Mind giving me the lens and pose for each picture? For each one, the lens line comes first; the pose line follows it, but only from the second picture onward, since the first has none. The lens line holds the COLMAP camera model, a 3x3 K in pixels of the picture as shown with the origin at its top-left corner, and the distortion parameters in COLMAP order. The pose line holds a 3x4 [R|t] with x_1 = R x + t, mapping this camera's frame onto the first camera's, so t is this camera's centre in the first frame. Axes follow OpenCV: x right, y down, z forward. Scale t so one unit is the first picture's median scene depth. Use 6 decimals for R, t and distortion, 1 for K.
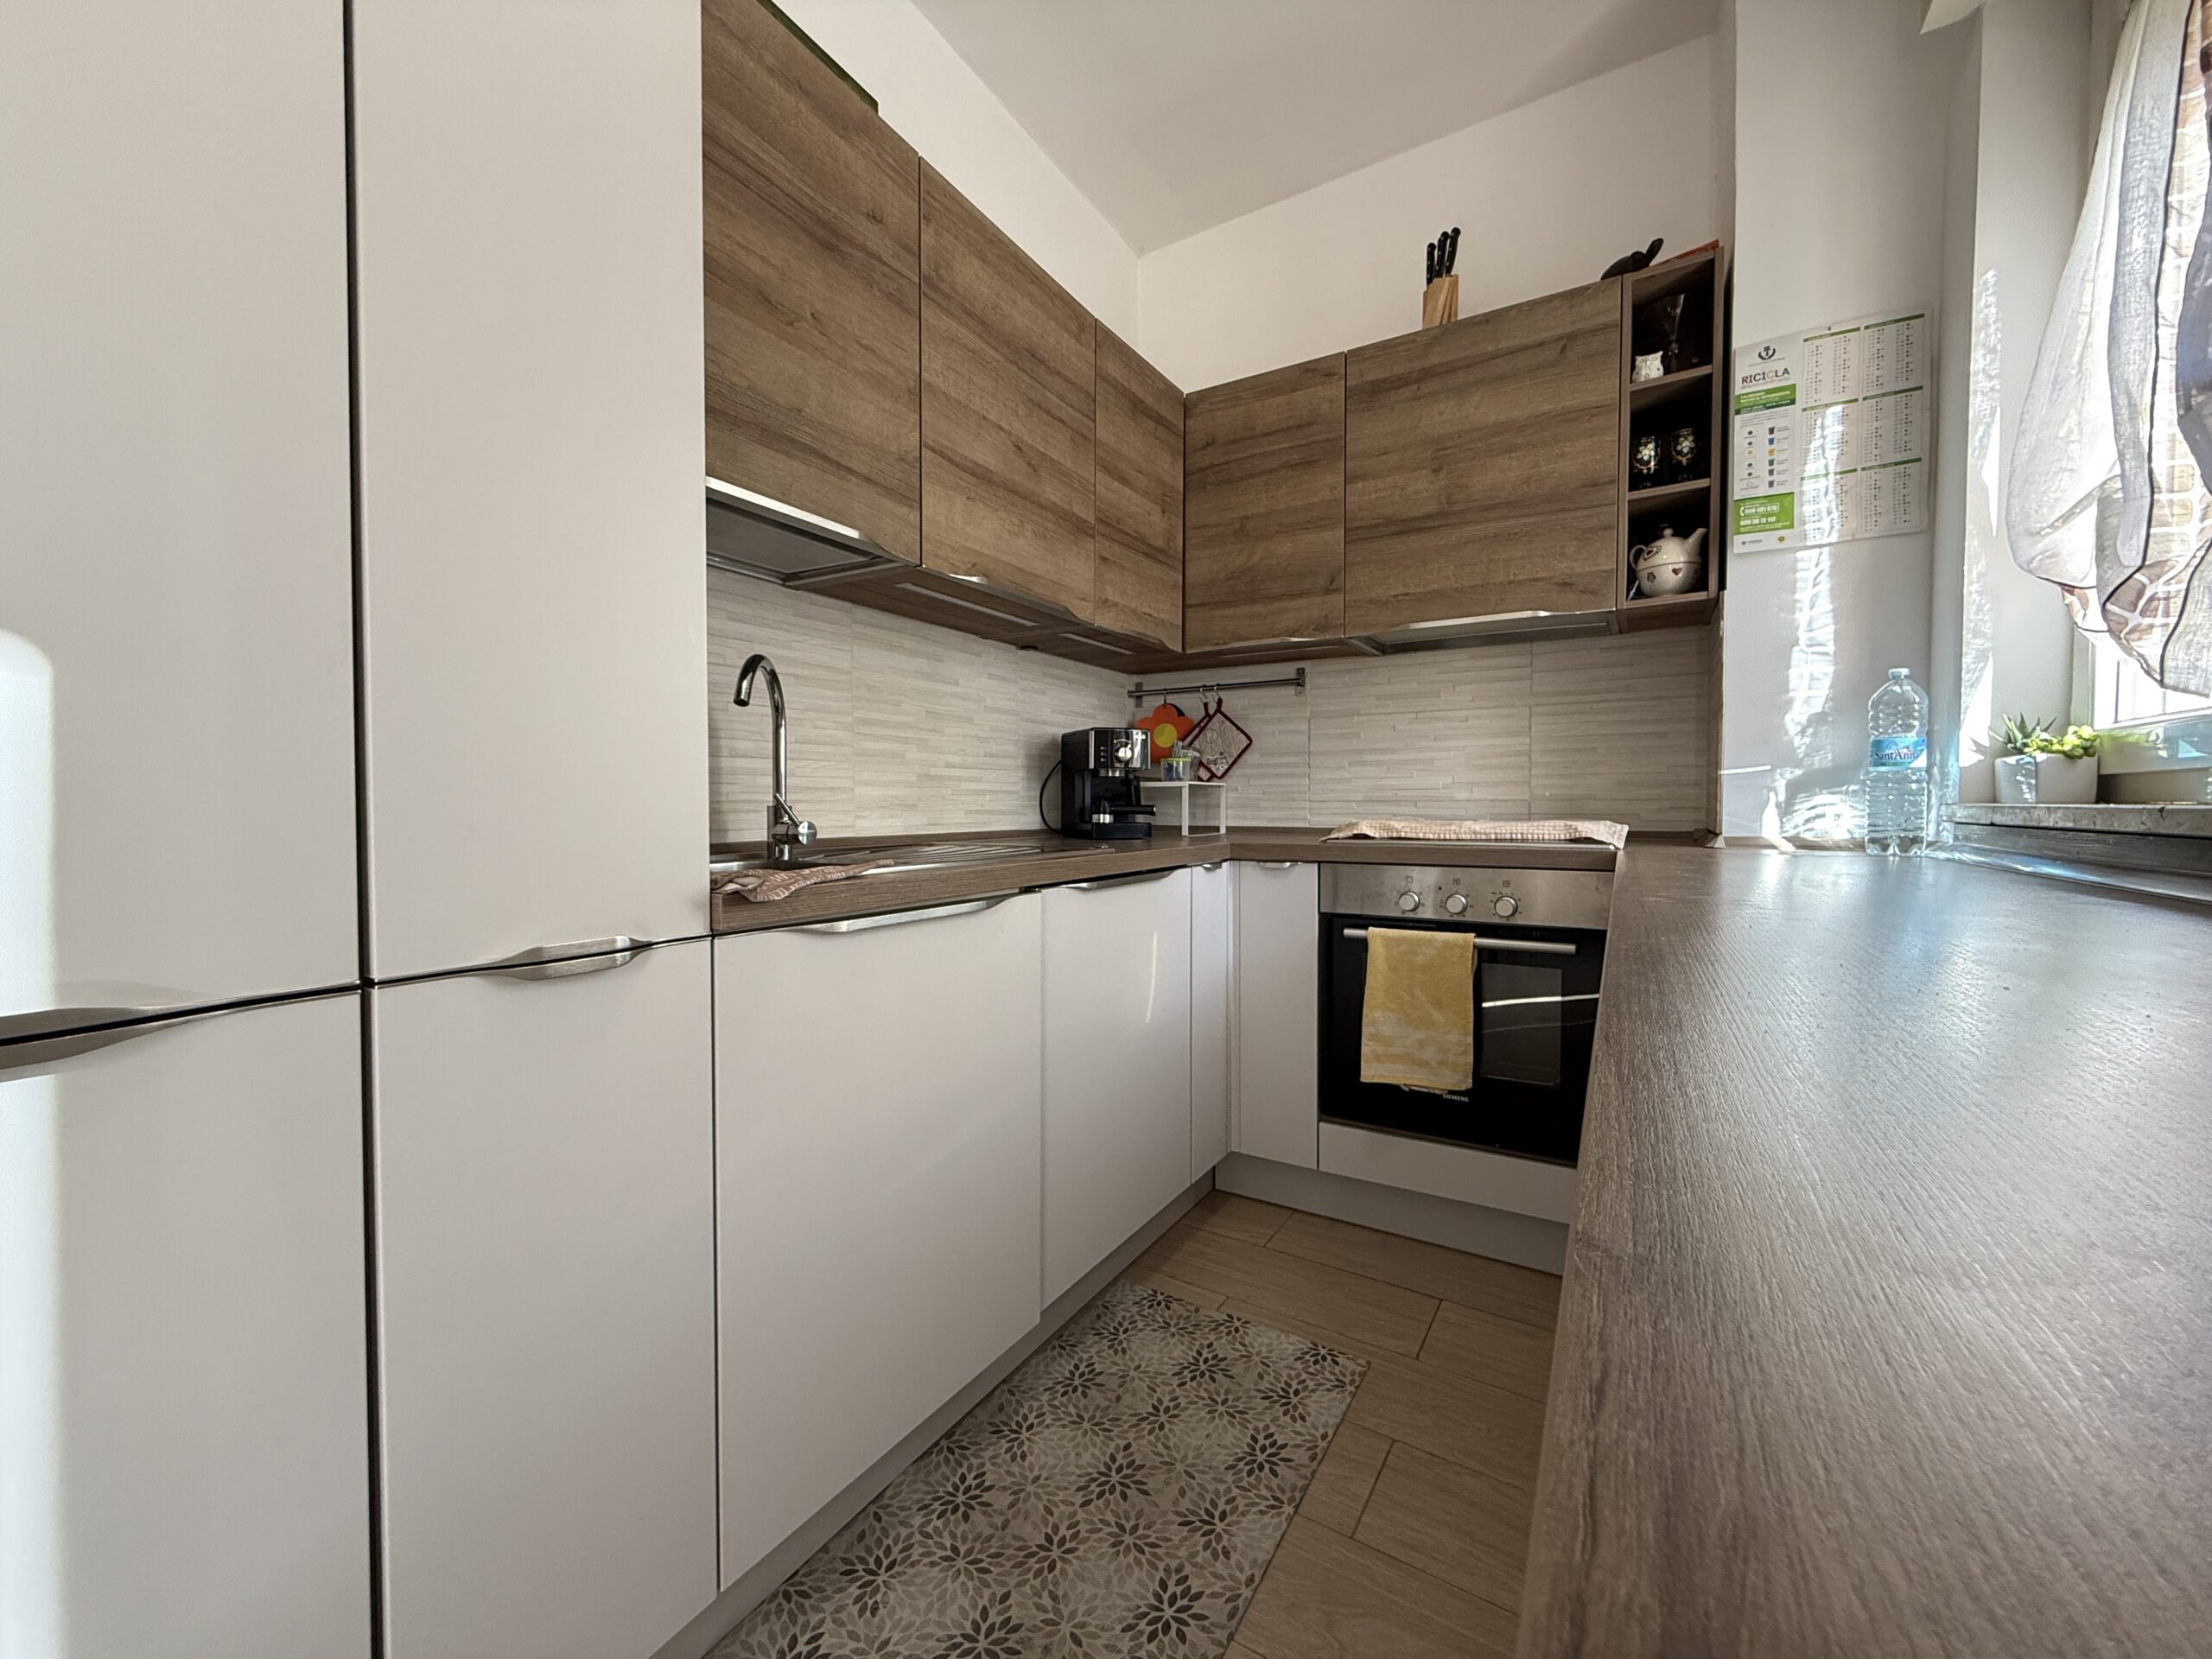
lens RADIAL K [[881.5, 0, 1103.8], [0, 881.5, 832.1], [0, 0, 1]] dist [-0.000078, 0.000115]
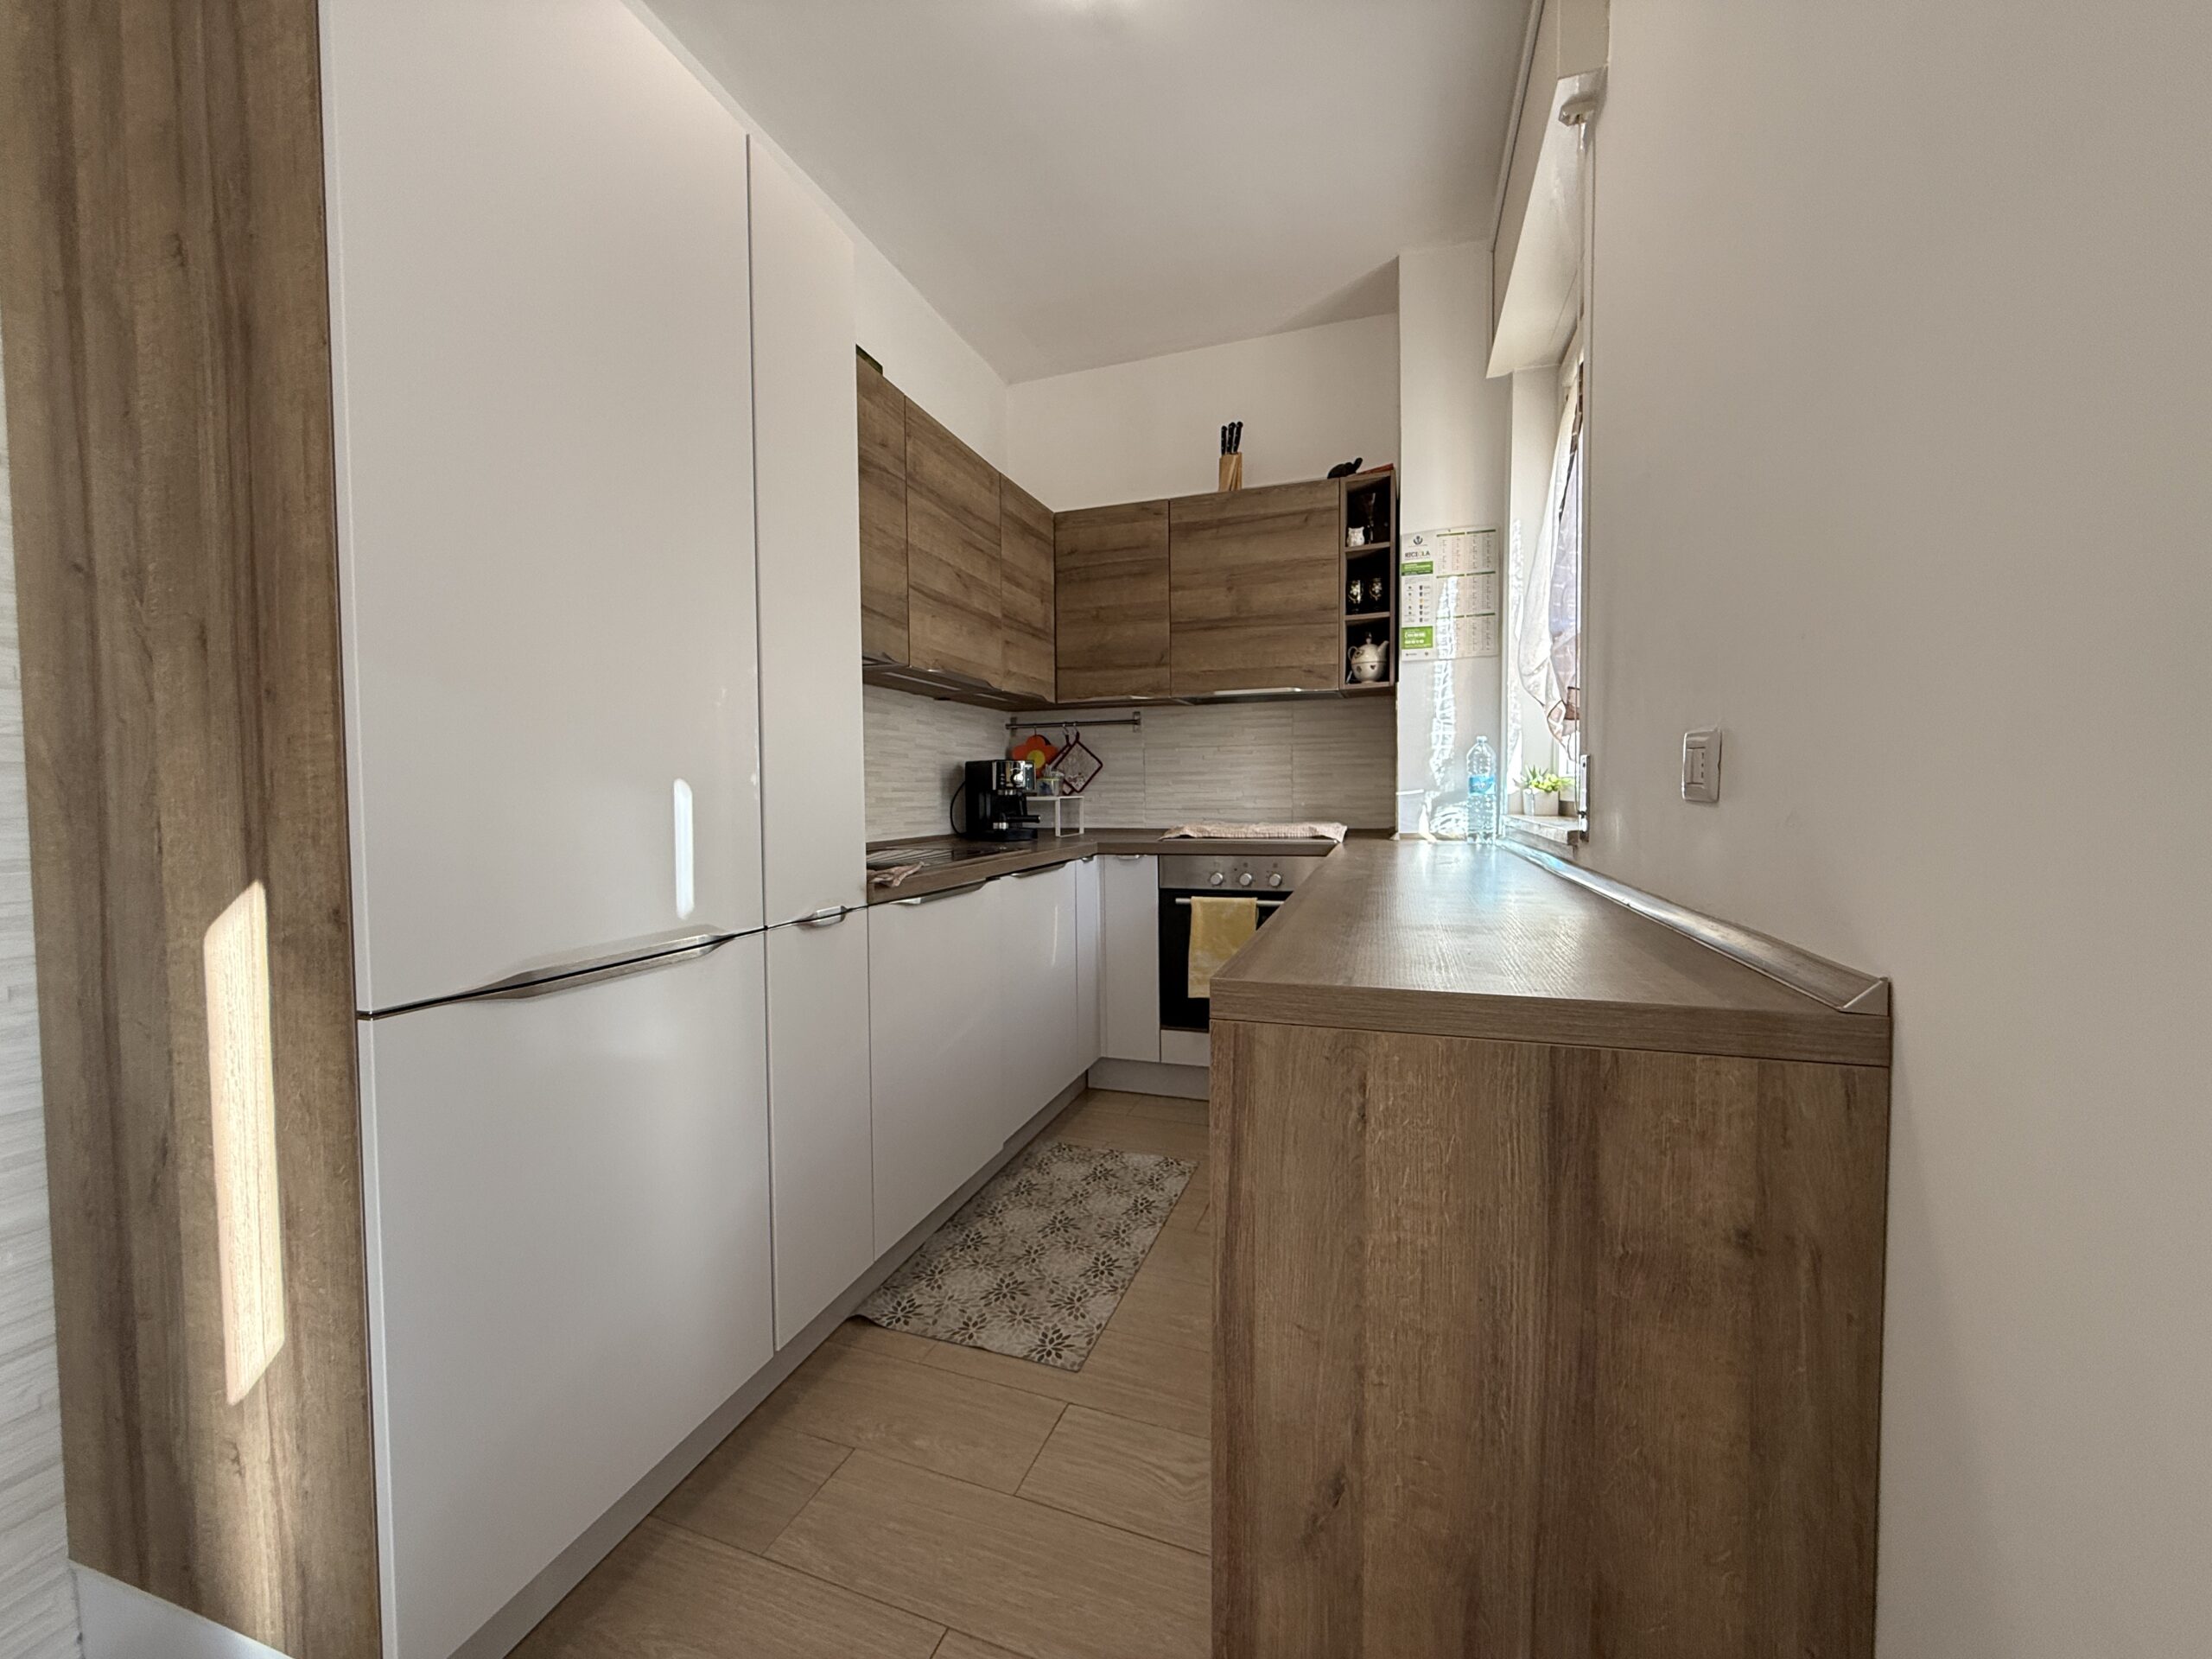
lens RADIAL K [[881.5, 0, 1107.5], [0, 881.5, 836.5], [0, 0, 1]] dist [-0.000078, 0.000115]
pose [[0.975272, -0.020418, 0.220064, -0.175340], [0.016457, 0.999668, 0.019819, -0.028232], [-0.220395, -0.015708, 0.975284, -0.452756]]
